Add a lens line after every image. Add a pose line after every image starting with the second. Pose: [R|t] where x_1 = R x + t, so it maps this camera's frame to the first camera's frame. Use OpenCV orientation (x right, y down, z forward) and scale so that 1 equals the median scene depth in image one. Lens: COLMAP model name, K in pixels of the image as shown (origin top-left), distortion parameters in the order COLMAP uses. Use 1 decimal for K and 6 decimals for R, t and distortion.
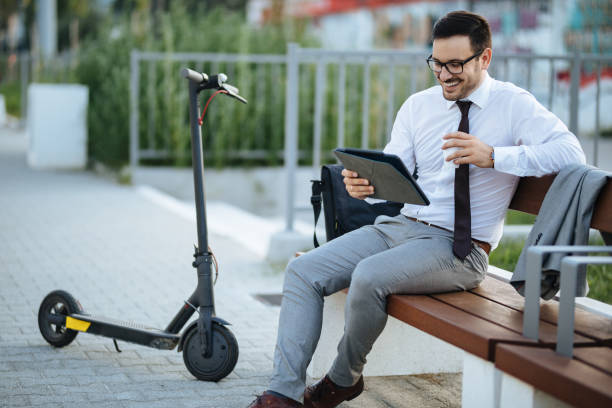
lens RADIAL K [[1449.9, 0, 306.0], [0, 1449.9, 204.0], [0, 0, 1]] dist [0.012213, -0.584803]
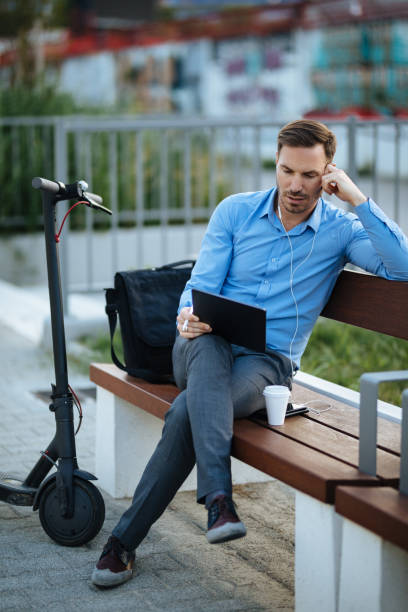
lens RADIAL K [[1449.9, 0, 204.0], [0, 1449.9, 306.0], [0, 0, 1]] dist [0.012213, -0.584803]
pose [[0.993581, -0.042982, 0.104636, -0.029490], [0.038228, 0.998162, 0.047027, -0.043821], [-0.106465, -0.042725, 0.993398, 0.066561]]
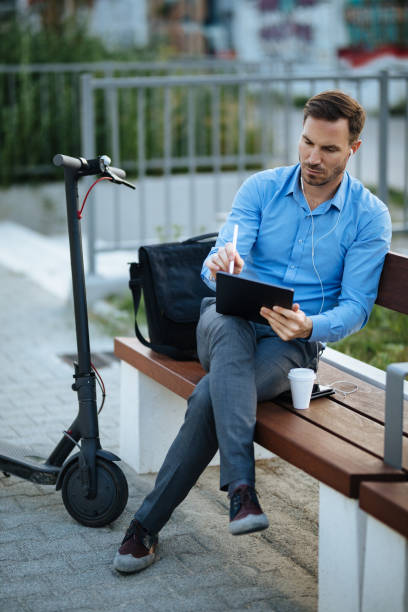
lens RADIAL K [[1449.9, 0, 204.0], [0, 1449.9, 306.0], [0, 0, 1]] dist [0.012213, -0.584803]
pose [[0.995760, -0.045638, 0.079874, -0.022260], [0.038230, 0.995030, 0.091940, -0.067640], [-0.083674, -0.088497, 0.992556, 0.081336]]
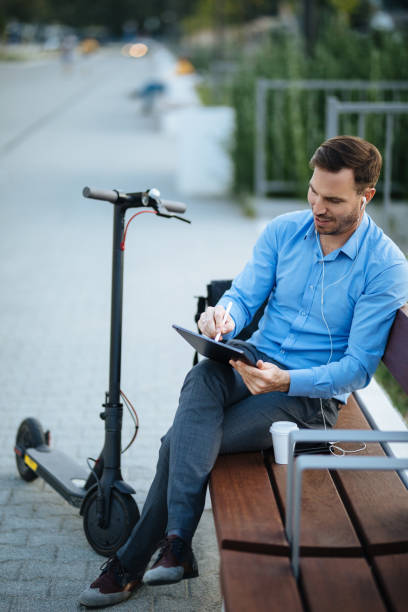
lens RADIAL K [[1449.9, 0, 204.0], [0, 1449.9, 306.0], [0, 0, 1]] dist [0.012213, -0.584803]
pose [[0.965235, 0.032518, -0.259354, 0.230373], [-0.011091, 0.996433, 0.083654, -0.081728], [0.261149, -0.077870, 0.962153, 0.119049]]
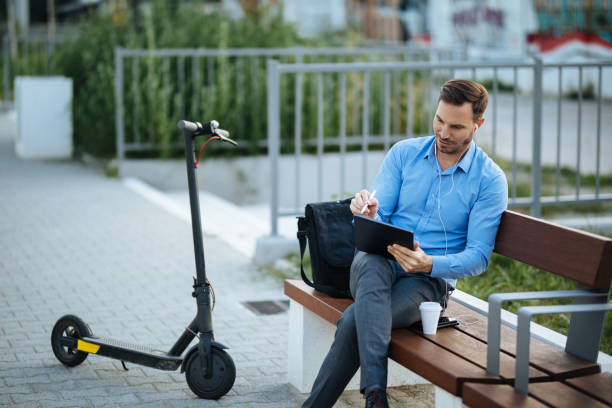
lens RADIAL K [[1449.9, 0, 306.0], [0, 1449.9, 204.0], [0, 0, 1]] dist [0.012213, -0.584803]
pose [[0.999602, -0.023071, 0.016260, -0.007086], [0.022514, 0.999179, 0.033674, -0.060382], [-0.017023, -0.033295, 0.999301, -0.106162]]
